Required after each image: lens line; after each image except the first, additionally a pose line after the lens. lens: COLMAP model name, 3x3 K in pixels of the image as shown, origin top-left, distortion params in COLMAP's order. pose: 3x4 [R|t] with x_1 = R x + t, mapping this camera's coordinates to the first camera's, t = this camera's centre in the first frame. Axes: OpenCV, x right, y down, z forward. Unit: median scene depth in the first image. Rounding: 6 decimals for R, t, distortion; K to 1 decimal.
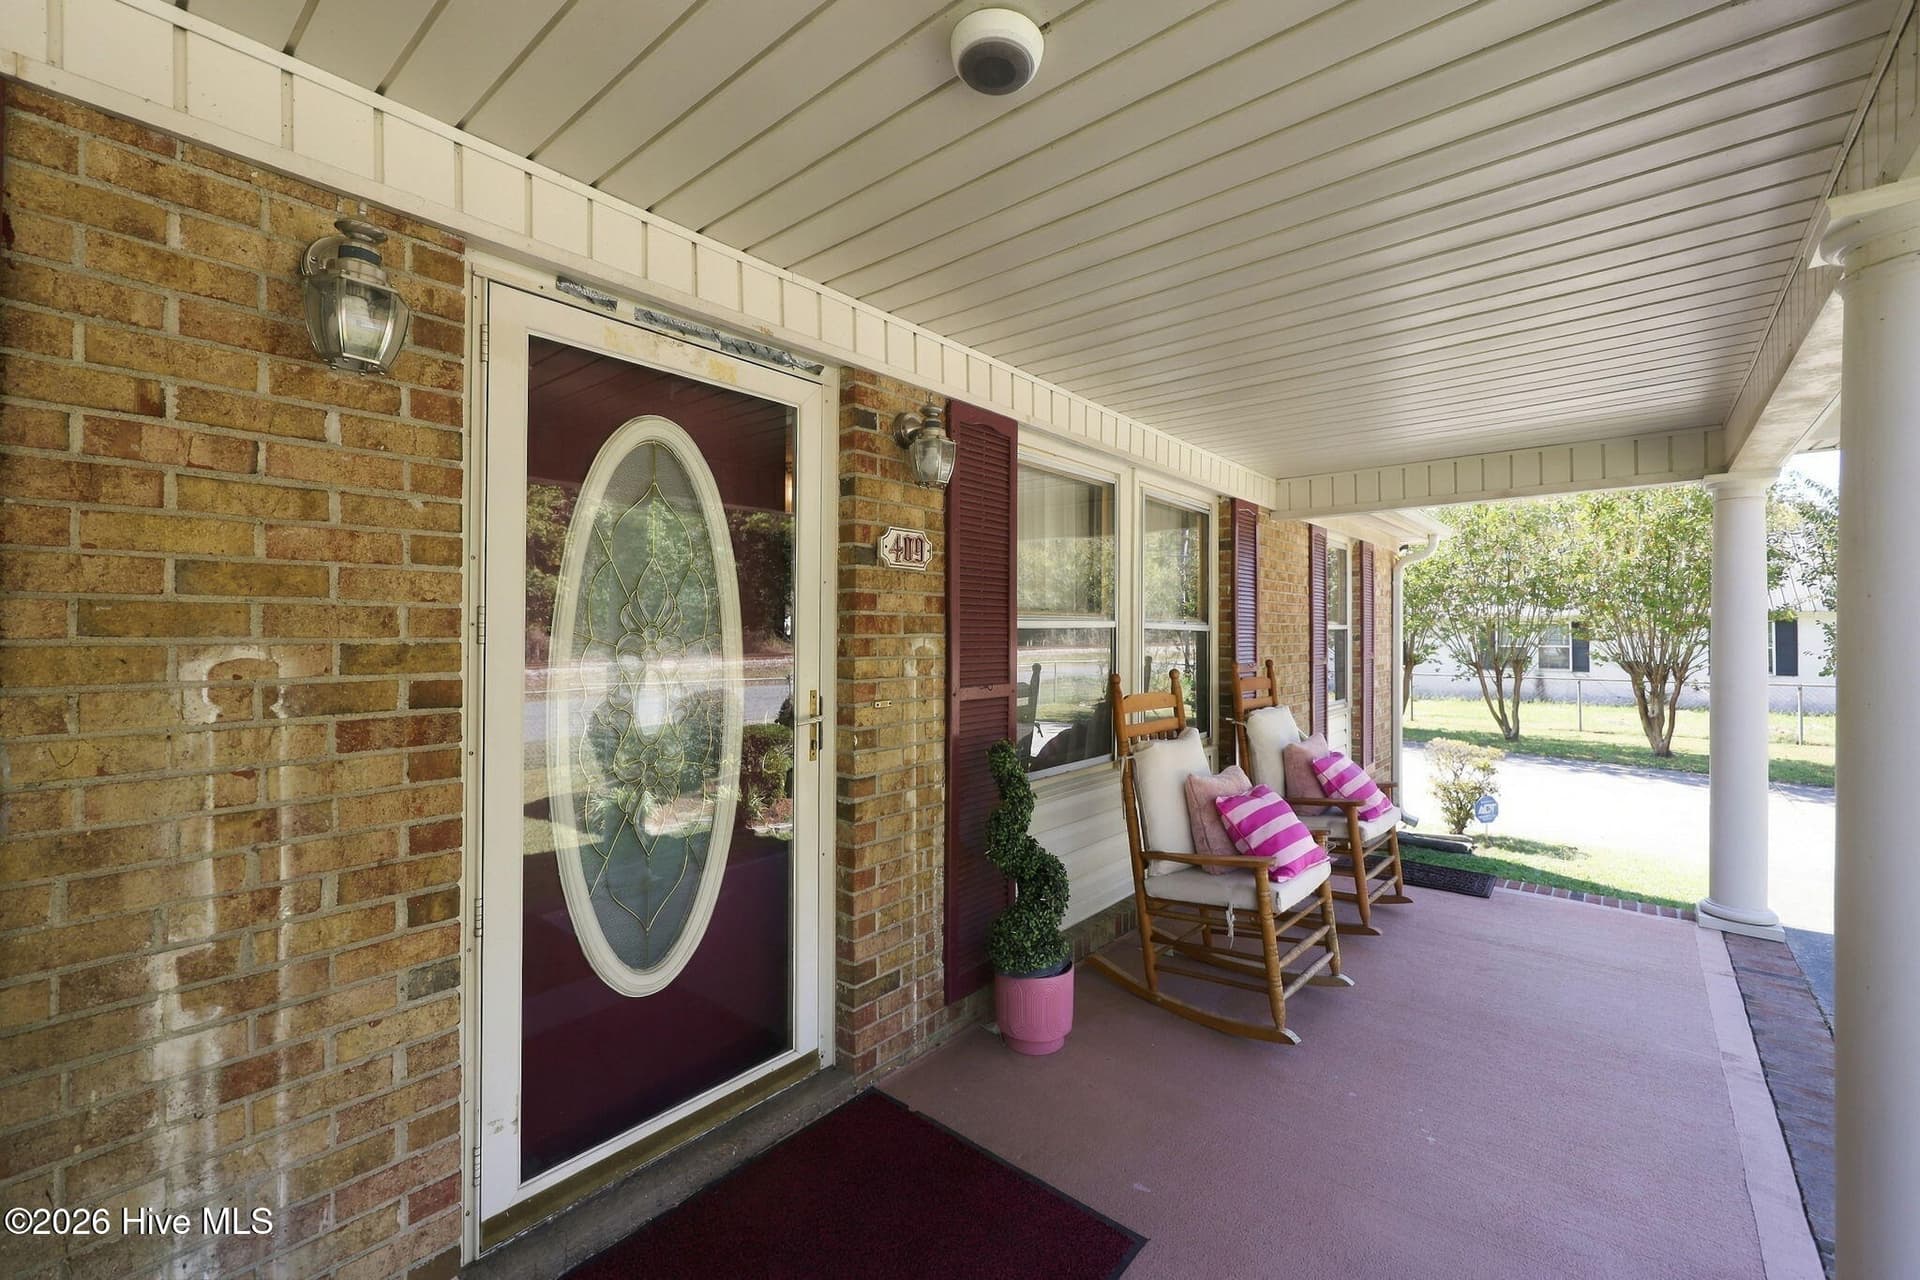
lens RADIAL K [[796.8, 0, 965.0], [0, 796.8, 628.7], [0, 0, 1]] dist [-0.000535, -0.000005]
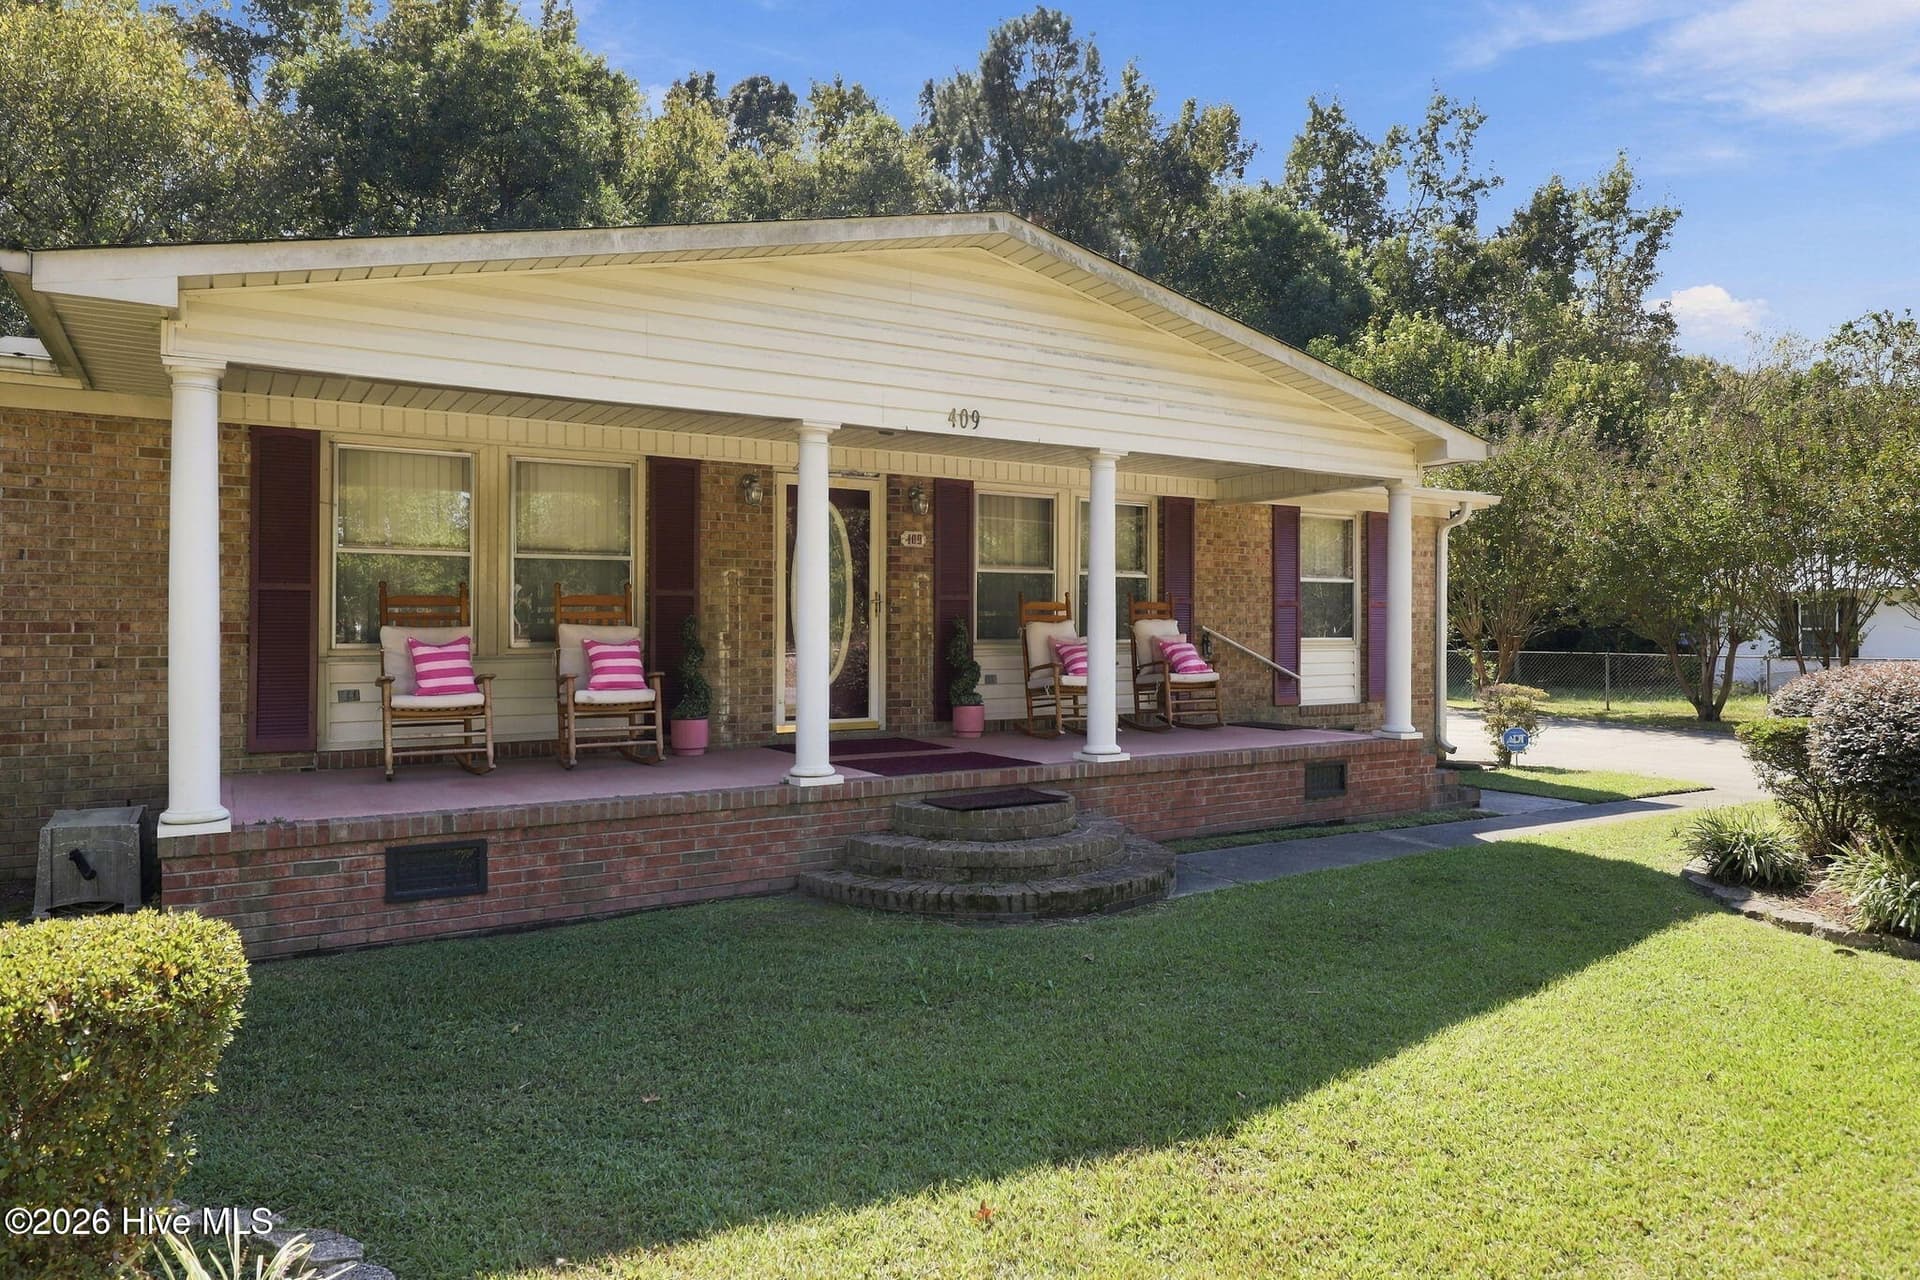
lens RADIAL K [[1187.8, 0, 957.2], [0, 1187.8, 622.7], [0, 0, 1]] dist [0.001134, 0.003768]
pose [[0.948175, -0.003717, -0.317728, 1.344005], [0.002293, 0.999986, -0.004854, 0.200212], [0.317742, 0.003874, 0.948169, -2.742140]]
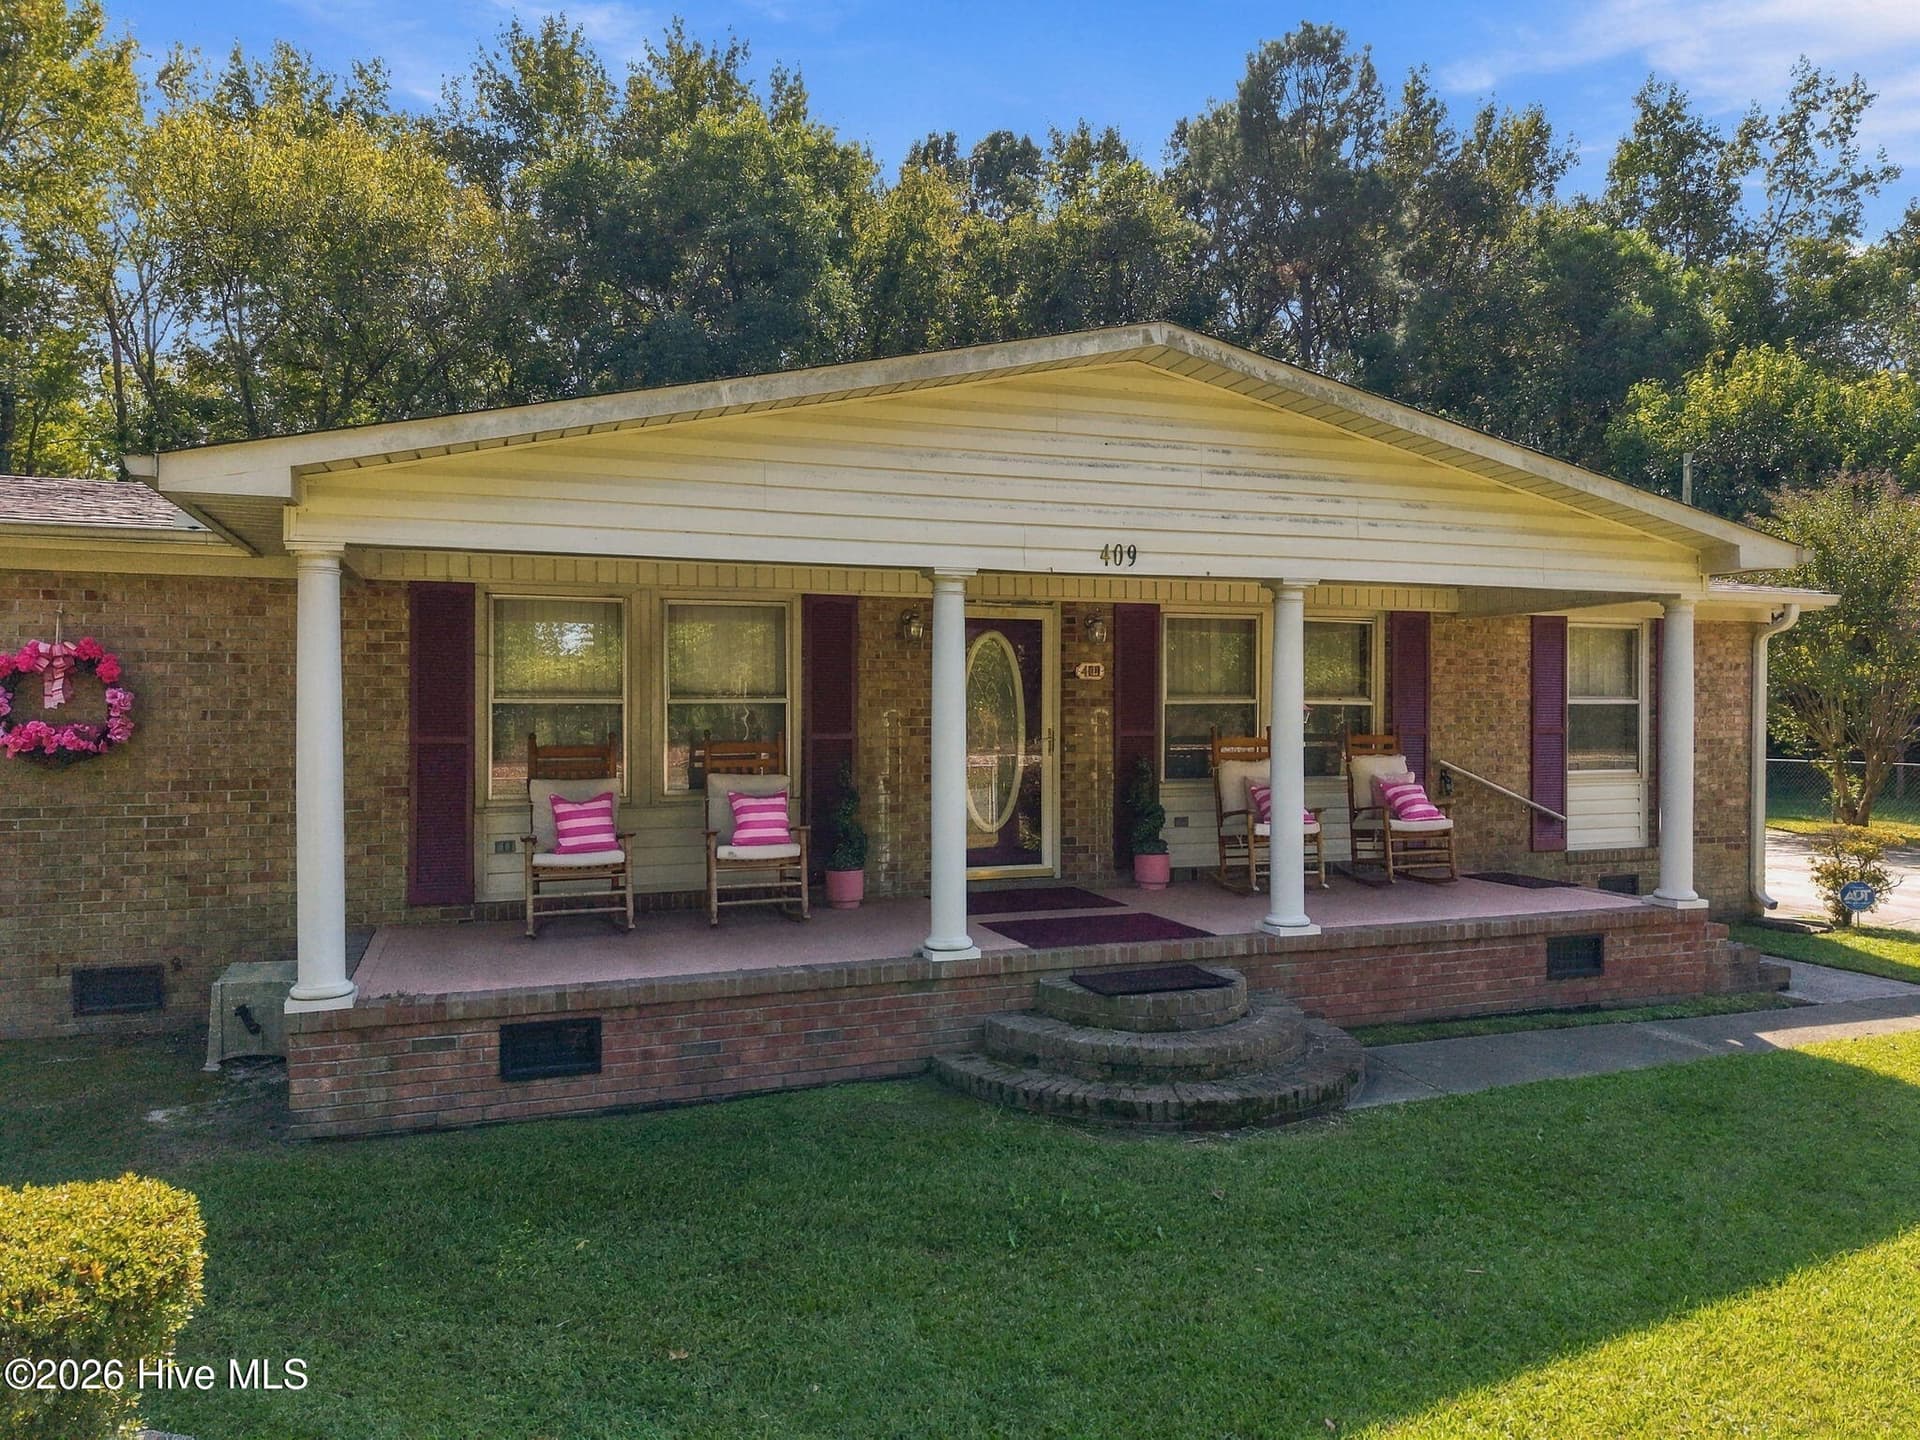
lens RADIAL K [[1268.0, 0, 960.0], [0, 1268.0, 720.0], [0, 0, 1]] dist [0.044635, -0.055721]
pose [[0.862432, -0.000975, -0.506172, 1.563661], [0.004363, 0.999975, 0.005508, 0.024908], [0.506154, -0.006958, 0.862415, -2.564401]]
